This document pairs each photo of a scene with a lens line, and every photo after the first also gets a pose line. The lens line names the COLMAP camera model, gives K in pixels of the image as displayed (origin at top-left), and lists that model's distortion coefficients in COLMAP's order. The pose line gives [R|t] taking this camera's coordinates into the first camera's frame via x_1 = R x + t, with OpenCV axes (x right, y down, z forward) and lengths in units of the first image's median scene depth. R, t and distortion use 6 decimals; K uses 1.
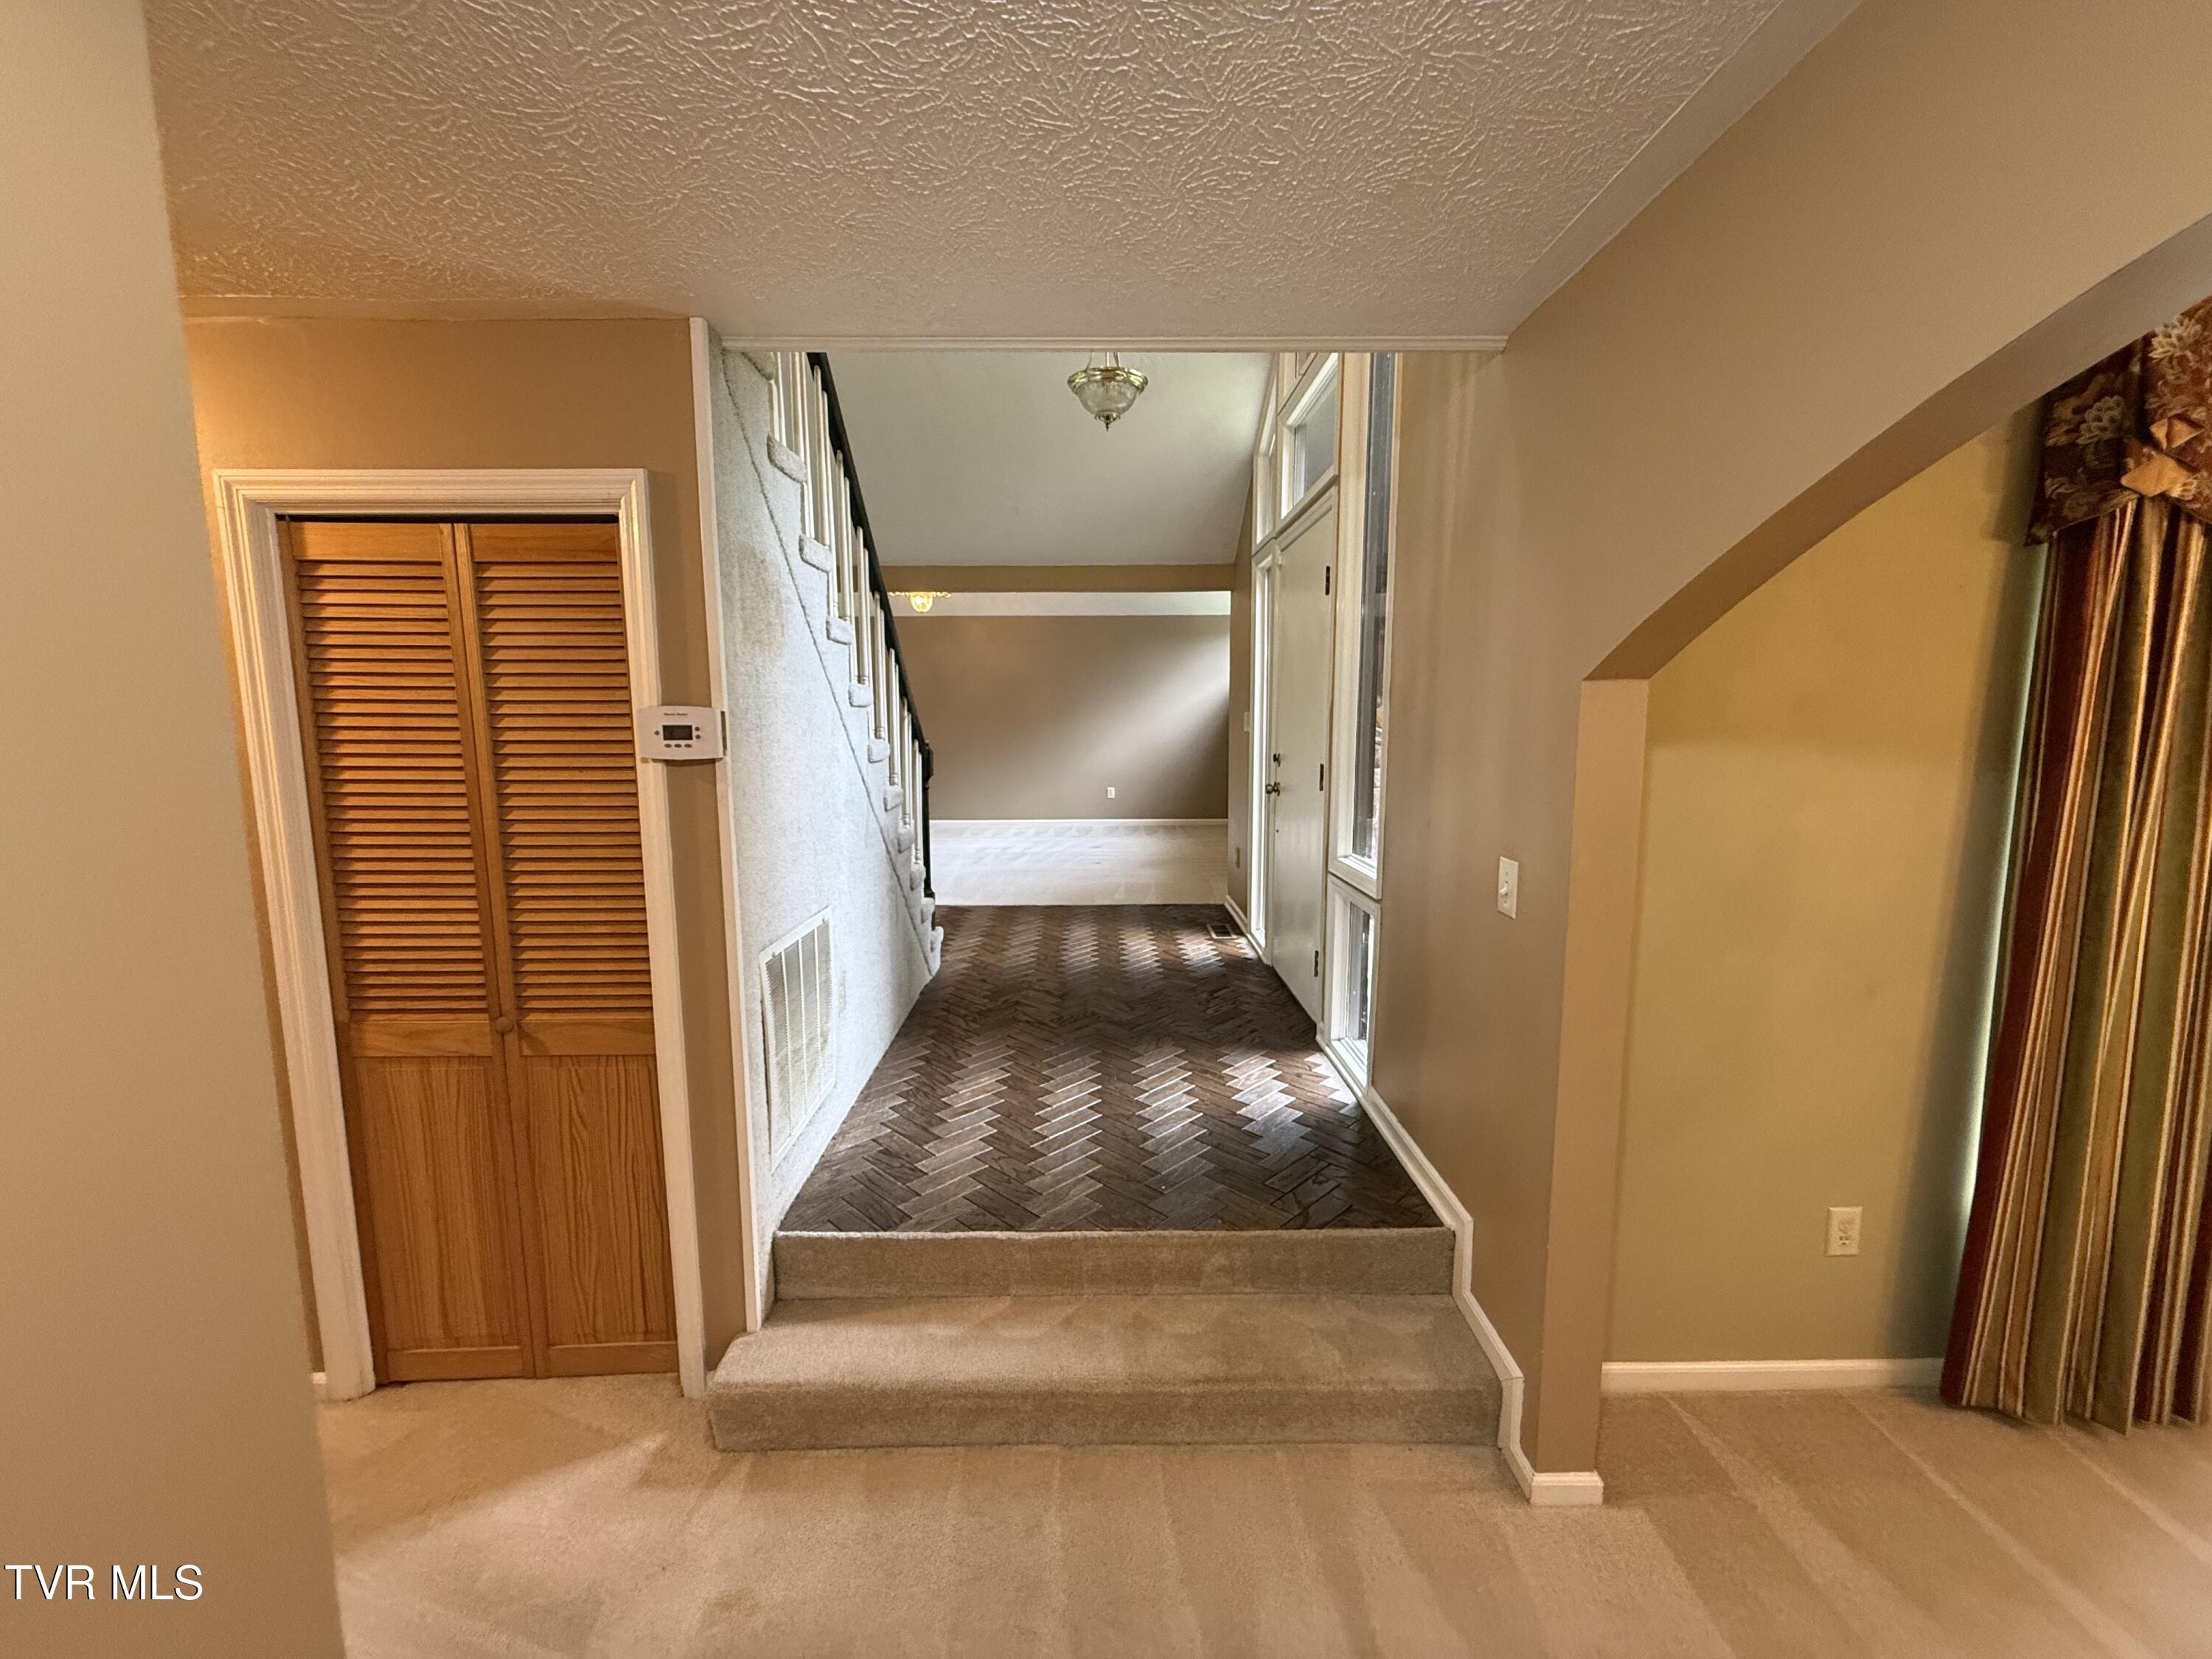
lens RADIAL K [[877.3, 0, 1104.6], [0, 877.3, 825.7], [0, 0, 1]] dist [0.000250, -0.000050]
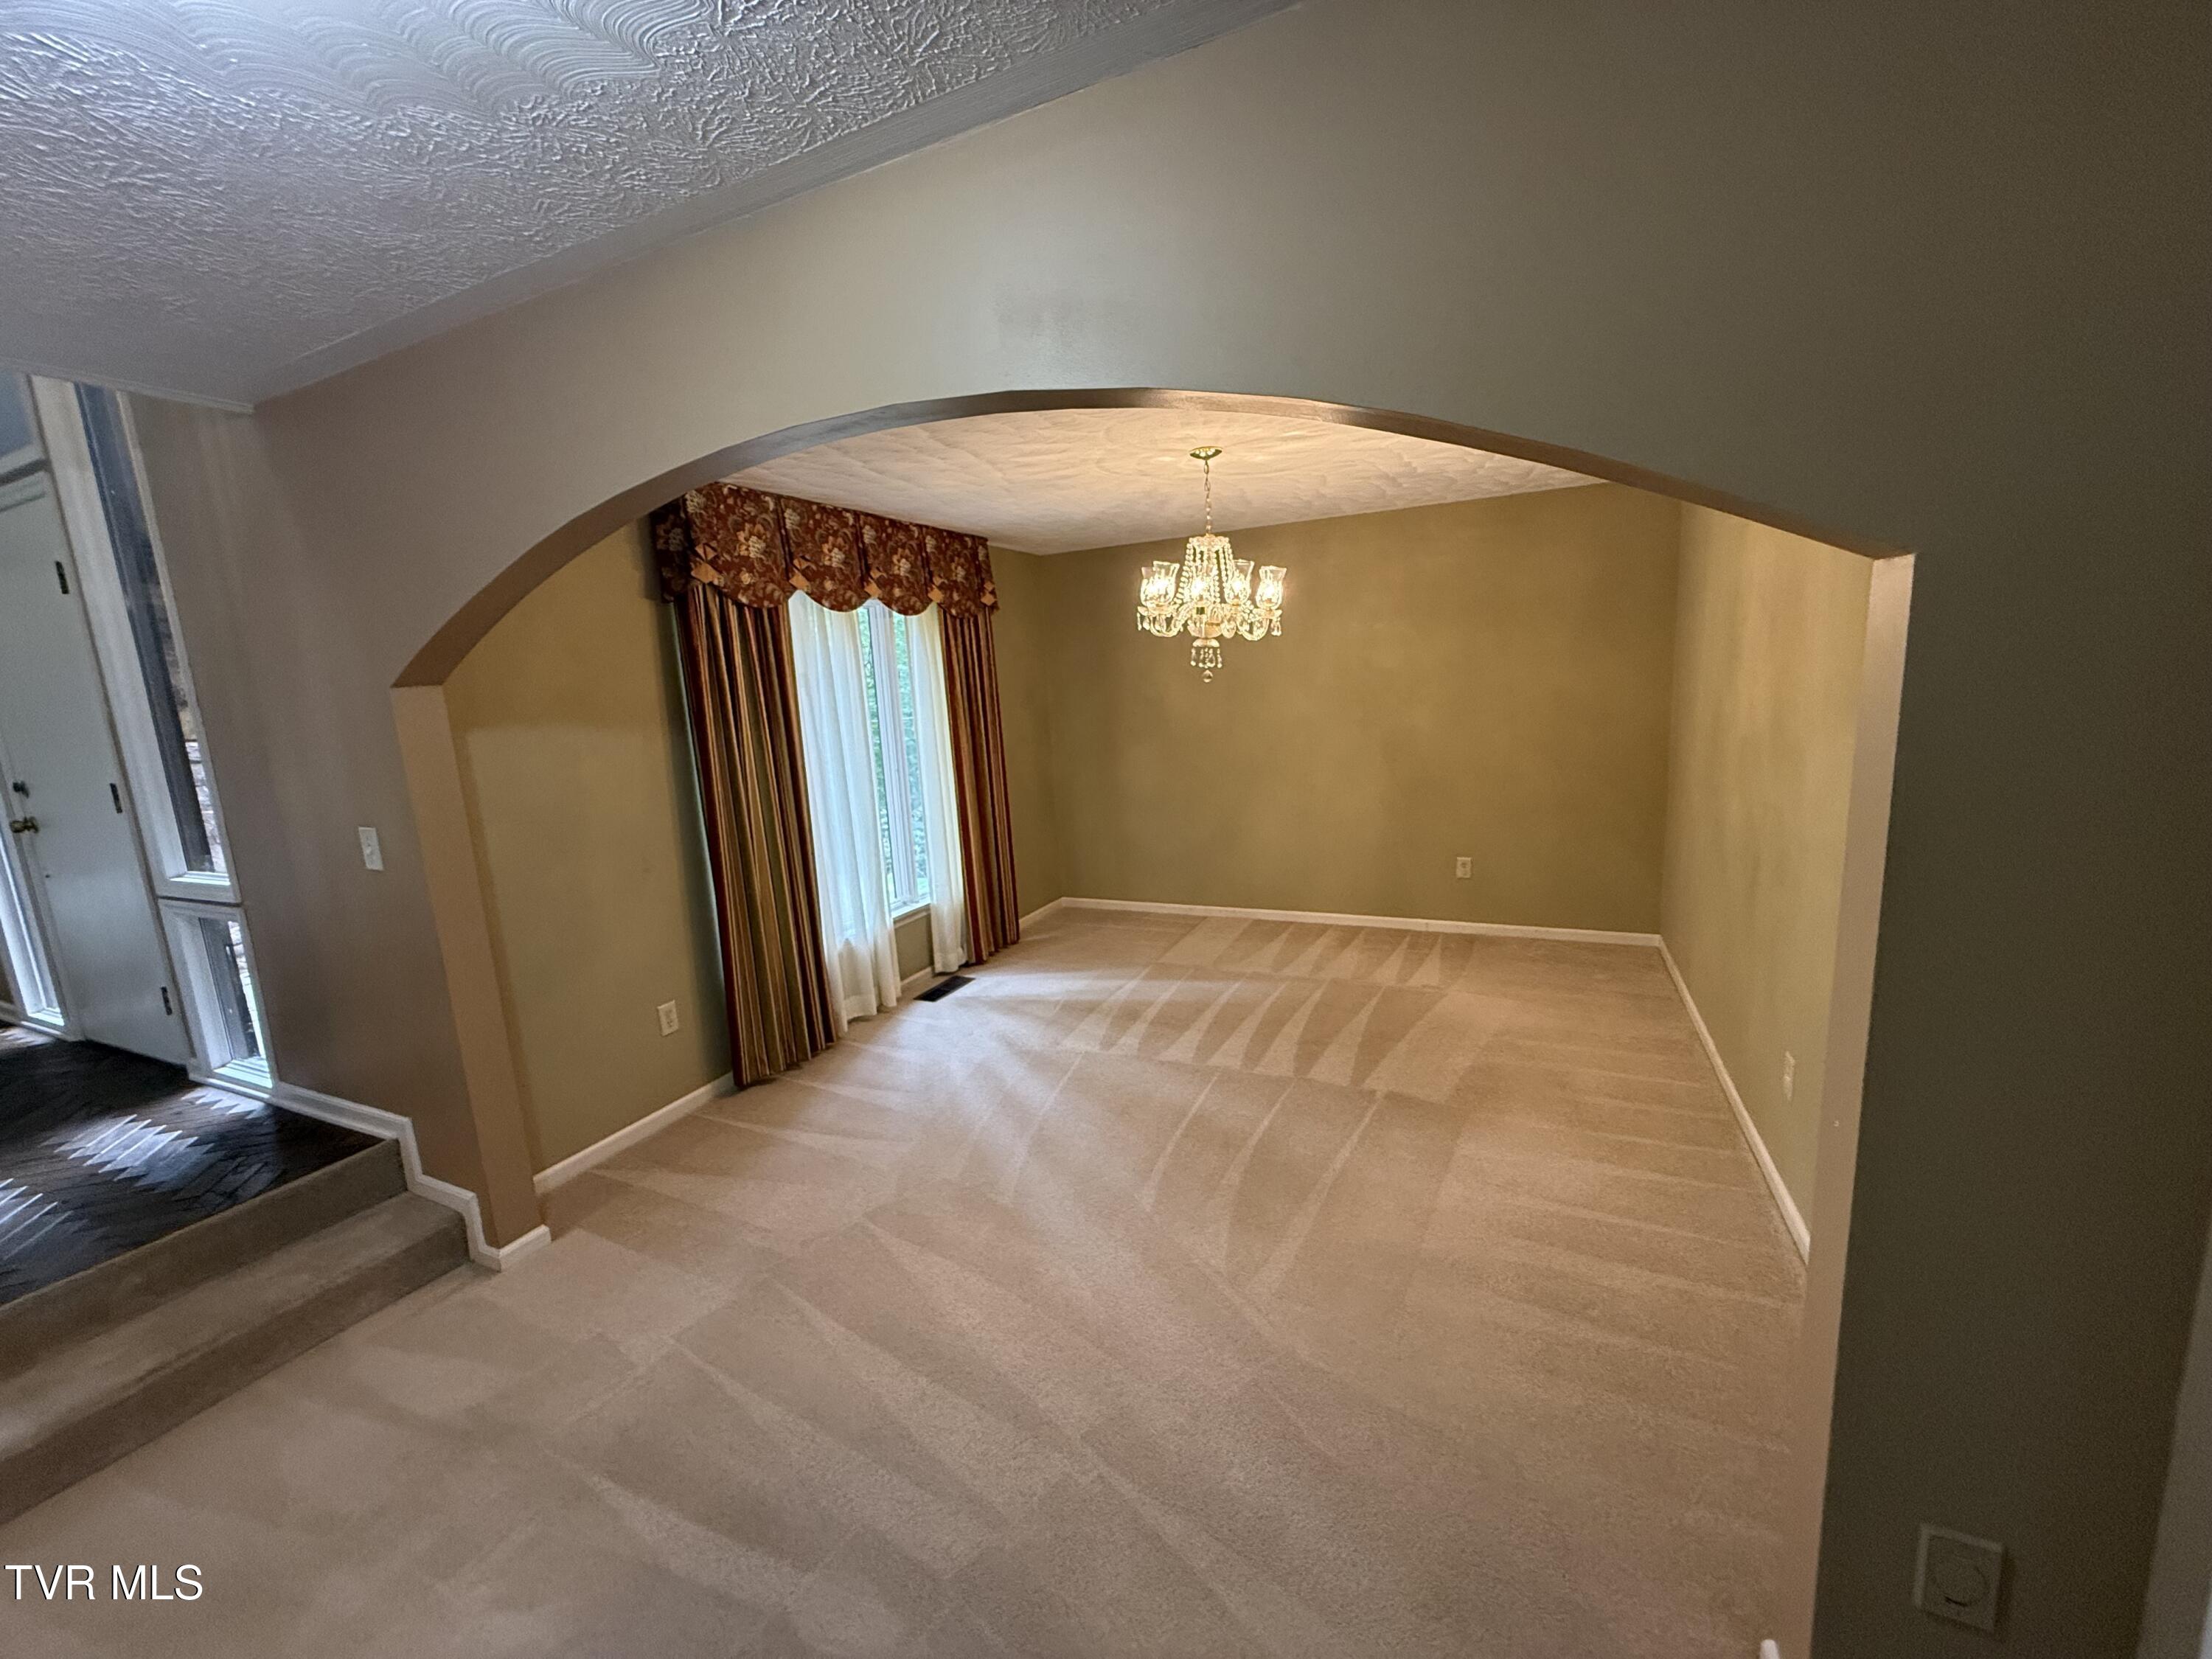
lens RADIAL K [[877.3, 0, 1103.1], [0, 877.3, 831.1], [0, 0, 1]] dist [0.000250, -0.000050]
pose [[0.431538, -0.175036, 0.884951, -0.198950], [0.163854, 0.979886, 0.113911, 0.069507], [-0.887089, 0.095846, 0.451538, -0.505744]]
